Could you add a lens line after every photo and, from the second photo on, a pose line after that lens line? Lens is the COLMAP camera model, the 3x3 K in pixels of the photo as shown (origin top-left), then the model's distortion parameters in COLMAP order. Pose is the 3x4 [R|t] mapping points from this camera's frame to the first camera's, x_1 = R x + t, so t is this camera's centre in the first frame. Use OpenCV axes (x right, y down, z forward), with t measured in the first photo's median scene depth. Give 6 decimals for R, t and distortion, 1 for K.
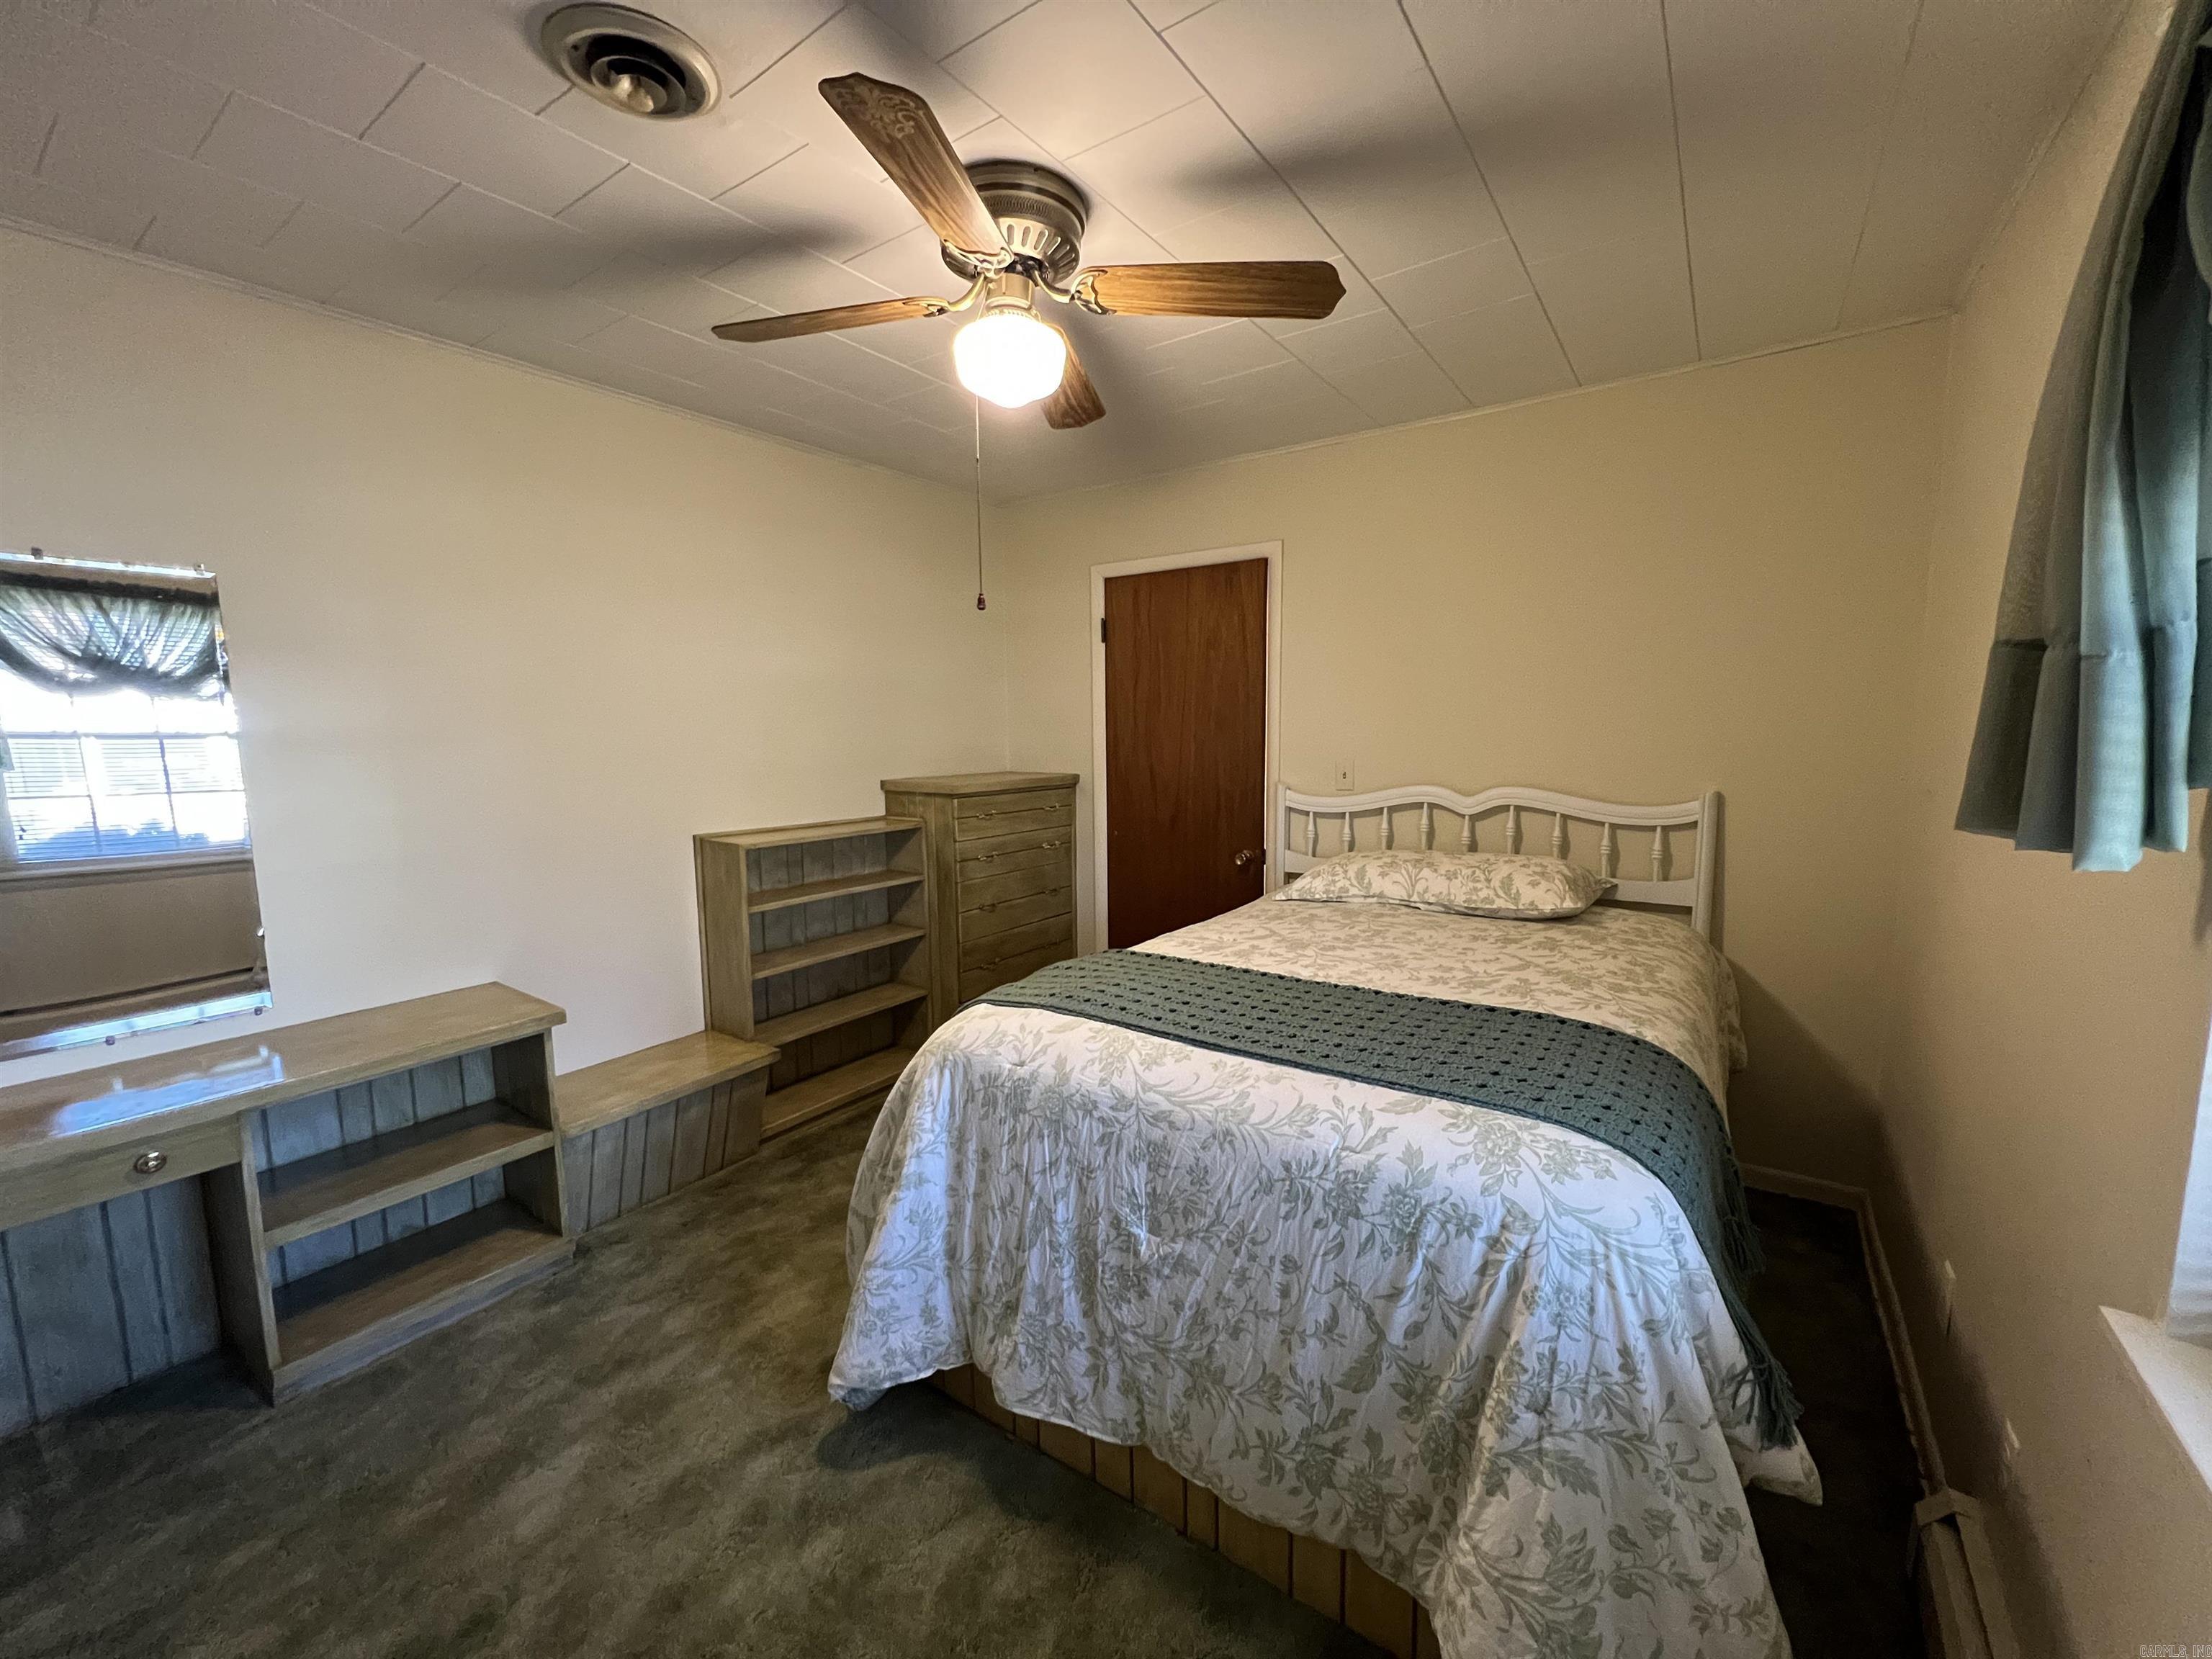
lens RADIAL K [[888.0, 0, 1106.0], [0, 888.0, 829.5], [0, 0, 1]] dist [-0.001845, 0.000184]
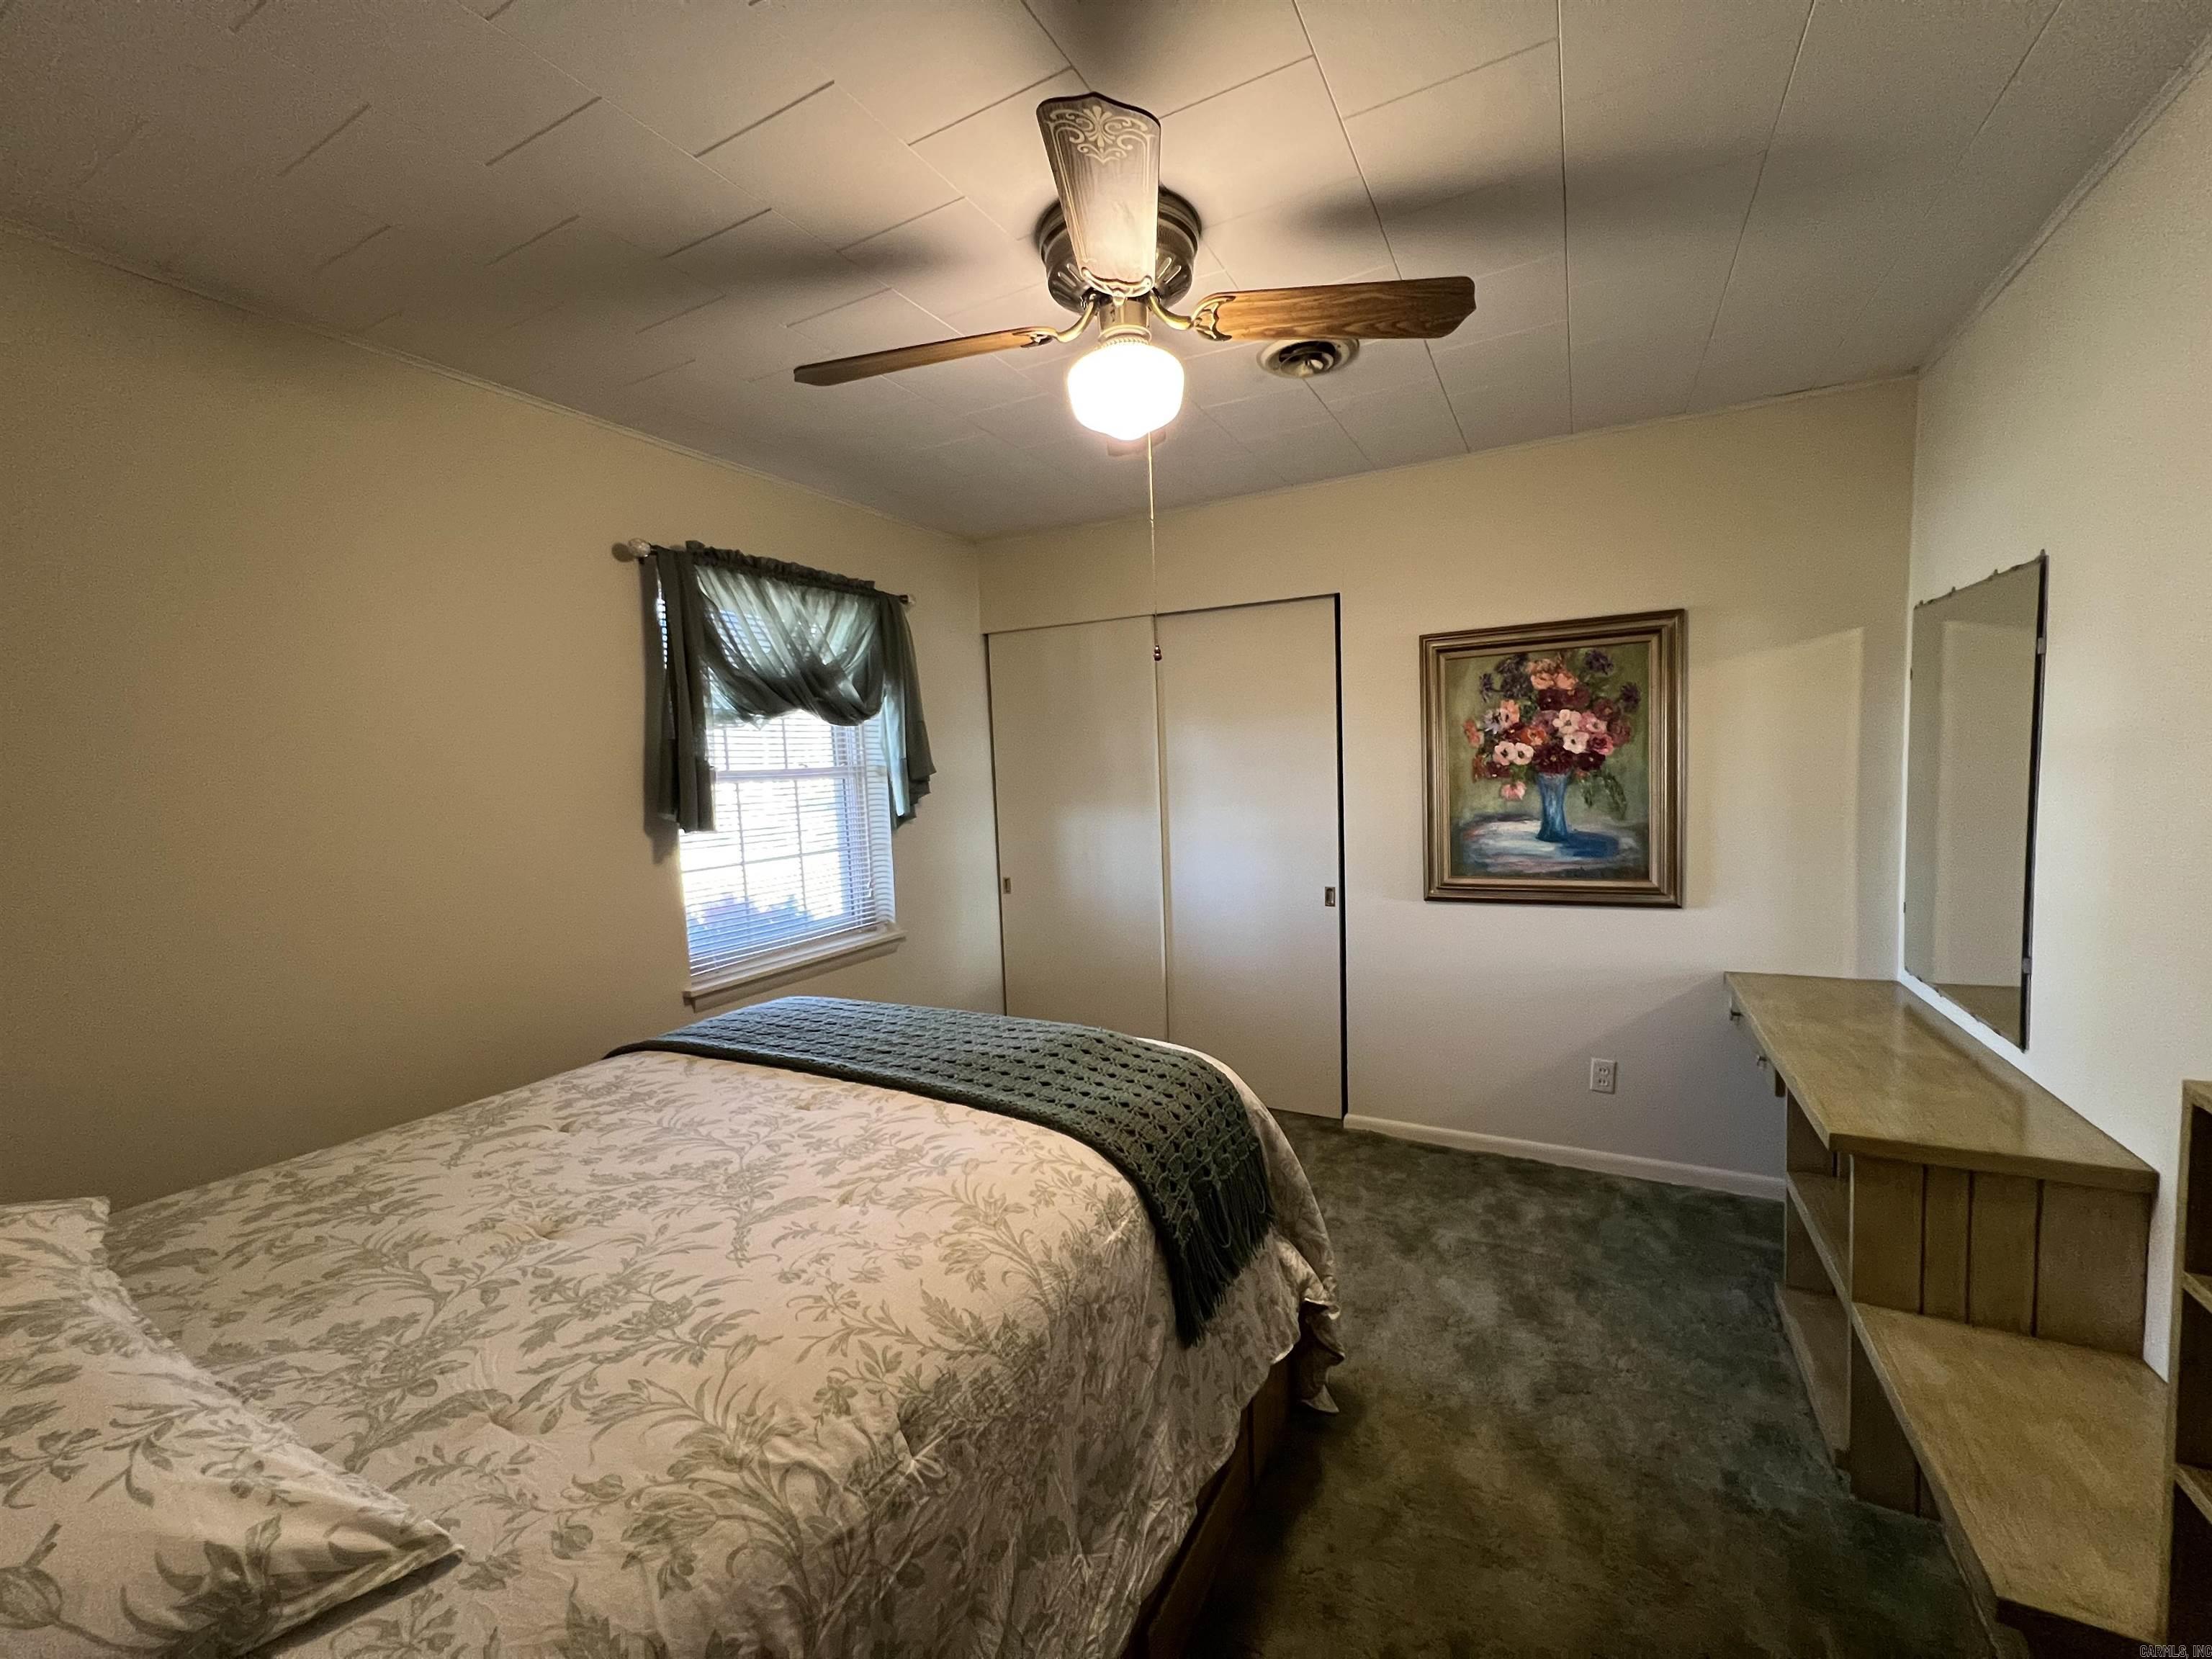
lens RADIAL K [[884.1, 0, 1108.6], [0, 884.1, 832.6], [0, 0, 1]] dist [-0.000318, -0.000547]
pose [[-0.991774, 0.056911, -0.114652, 0.049013], [0.033112, 0.979302, 0.199676, -0.260350], [0.123642, 0.194237, -0.973131, 2.053049]]
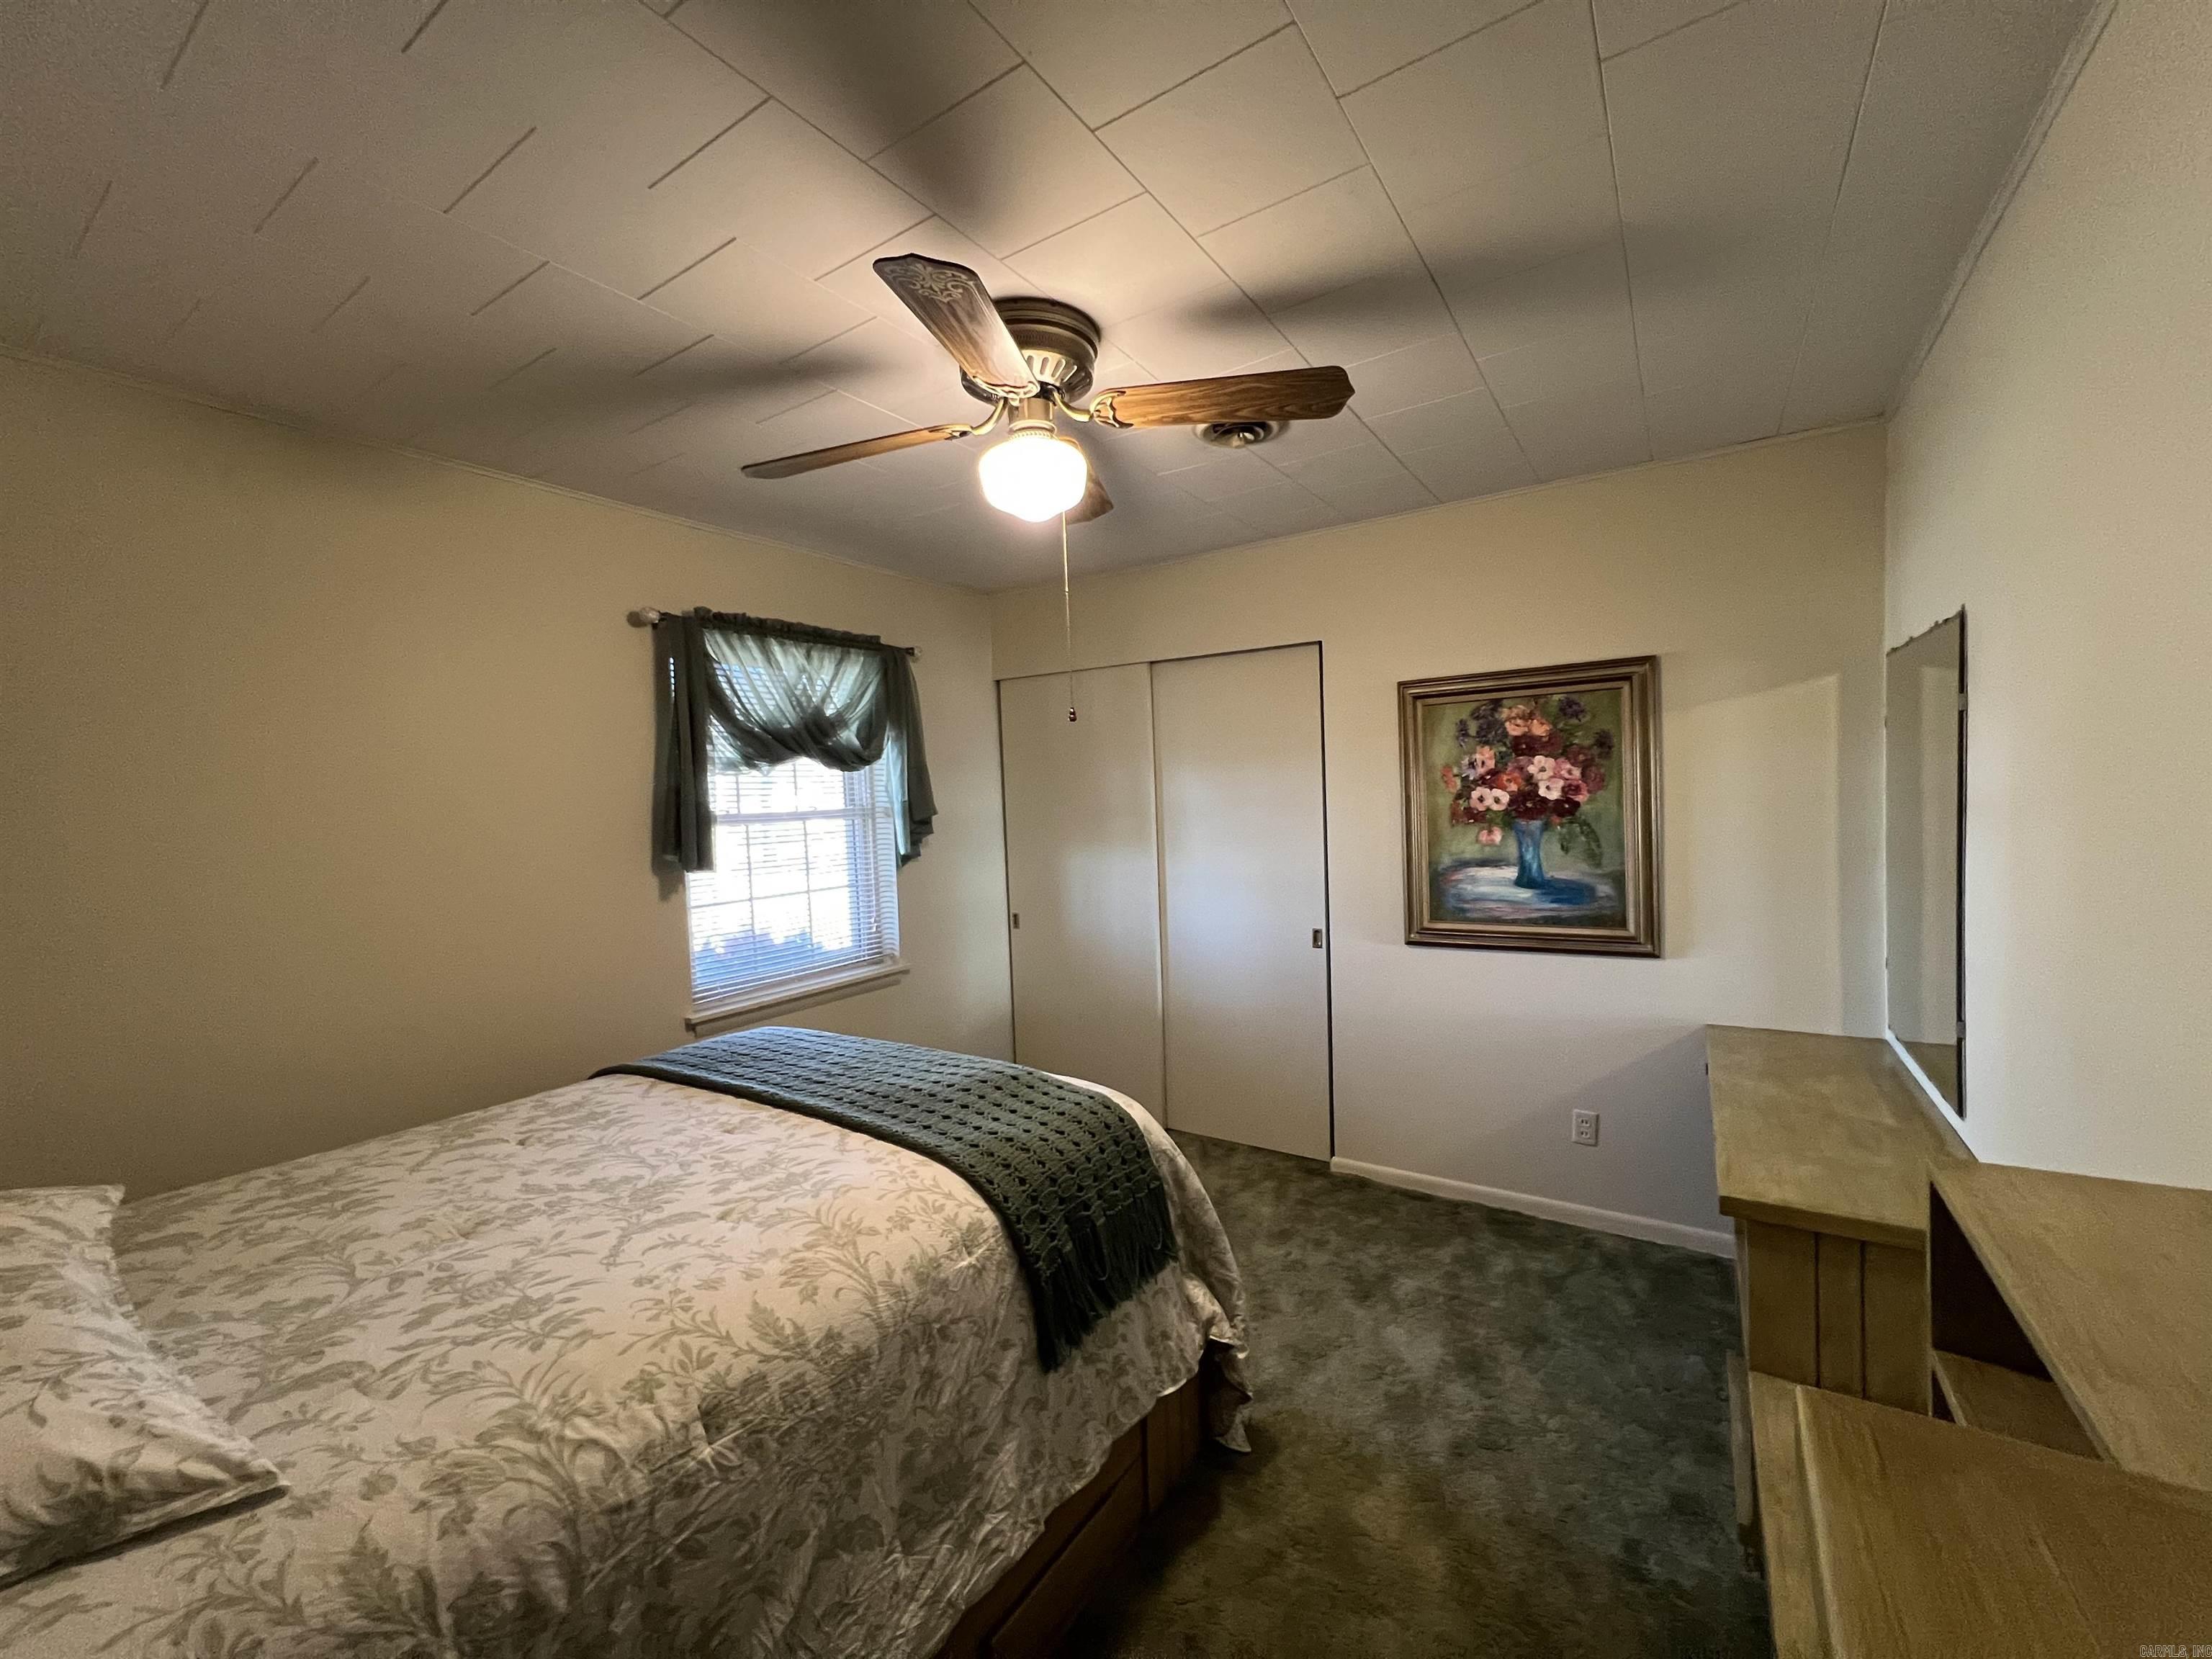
lens RADIAL K [[884.1, 0, 1108.6], [0, 884.1, 832.6], [0, 0, 1]] dist [-0.000318, -0.000547]
pose [[-0.998573, 0.047585, -0.024227, -0.151729], [0.042978, 0.985493, 0.164184, -0.291908], [0.031688, 0.162908, -0.986132, 2.131440]]
